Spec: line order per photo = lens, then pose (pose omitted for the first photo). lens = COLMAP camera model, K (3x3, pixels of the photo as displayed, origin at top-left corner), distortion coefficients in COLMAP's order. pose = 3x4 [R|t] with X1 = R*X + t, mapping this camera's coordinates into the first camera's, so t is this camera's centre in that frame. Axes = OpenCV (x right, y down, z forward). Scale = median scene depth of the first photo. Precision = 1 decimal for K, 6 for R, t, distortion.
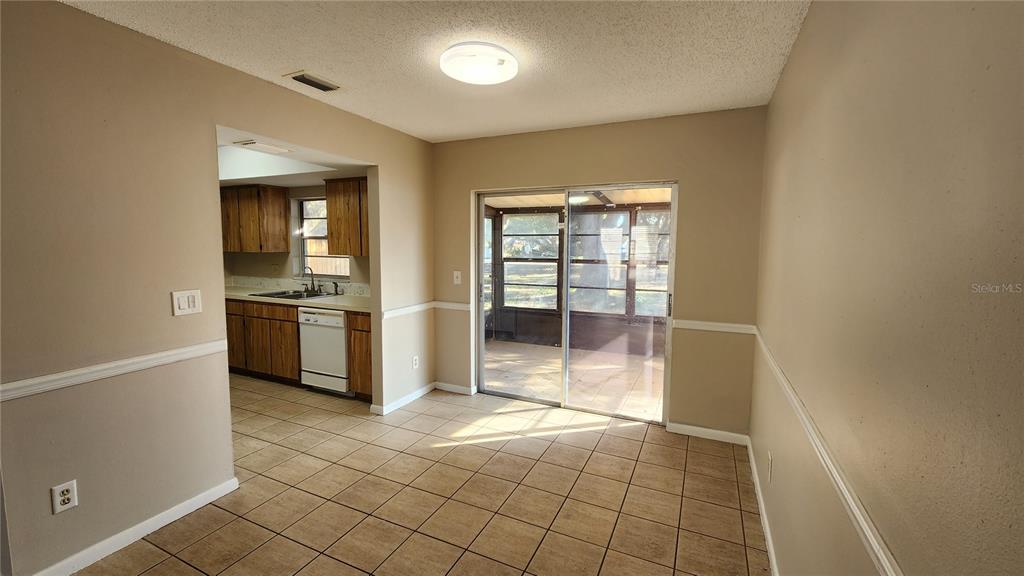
lens RADIAL K [[414.6, 0, 519.1], [0, 414.6, 280.1], [0, 0, 1]] dist [0.003150, -0.001351]
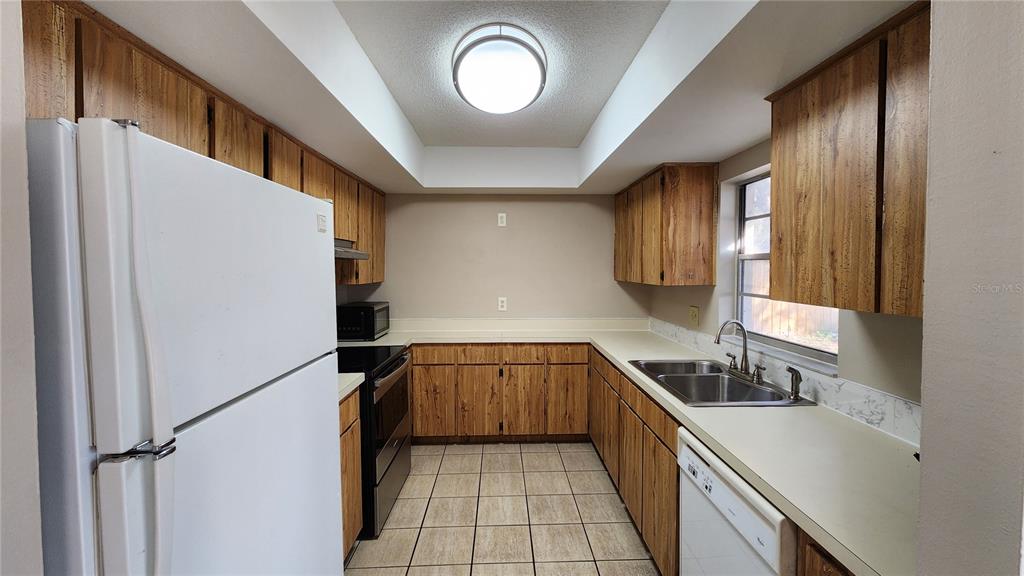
lens RADIAL K [[414.6, 0, 520.5], [0, 414.6, 282.7], [0, 0, 1]] dist [0.003150, -0.001351]
pose [[0.462272, 0.021542, -0.886476, -0.267256], [-0.065474, 0.997805, -0.009896, -0.065488], [0.884318, 0.062615, 0.462668, 0.718825]]
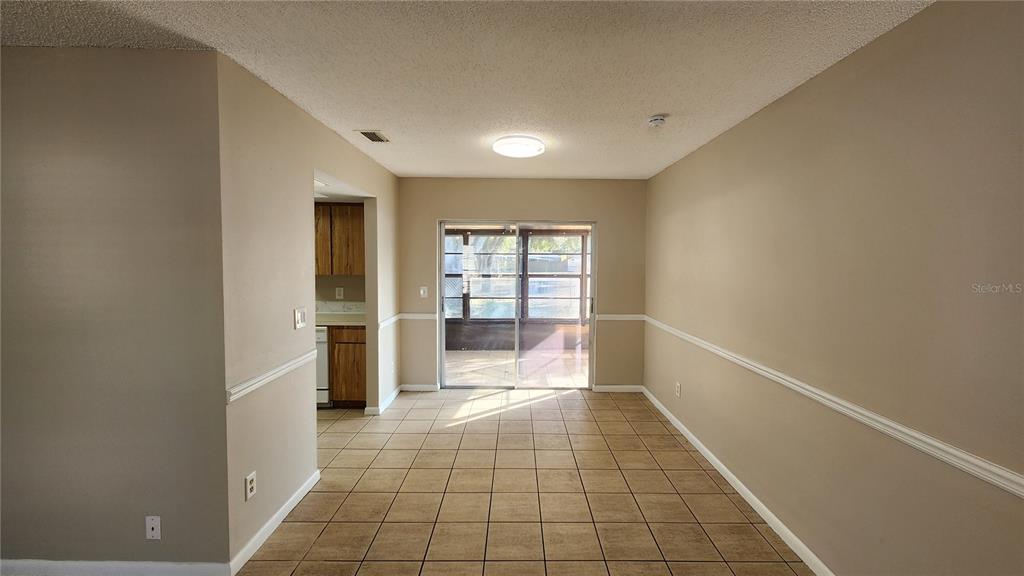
lens RADIAL K [[414.6, 0, 518.9], [0, 414.6, 281.3], [0, 0, 1]] dist [0.003150, -0.001351]
pose [[0.908124, -0.025469, 0.417926, -0.415426], [0.037480, 0.999086, -0.020557, -0.002079], [-0.417020, 0.034333, 0.908249, -0.192206]]
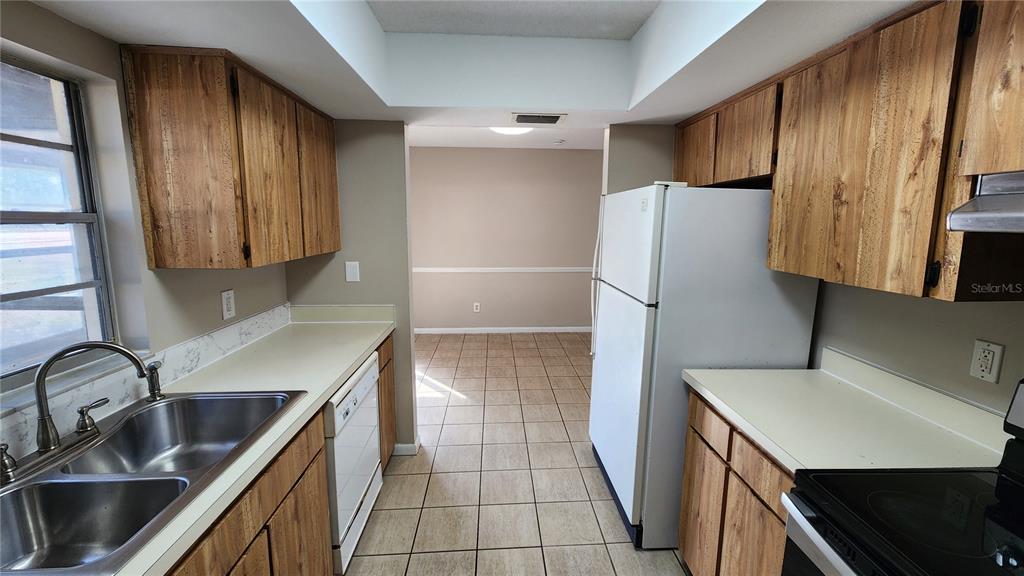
lens RADIAL K [[414.6, 0, 515.8], [0, 414.6, 282.4], [0, 0, 1]] dist [0.003150, -0.001351]
pose [[-0.468258, -0.144978, 0.871617, -1.009195], [0.054835, 0.979778, 0.192427, -0.120275], [-0.881889, 0.137900, -0.450839, 1.082953]]
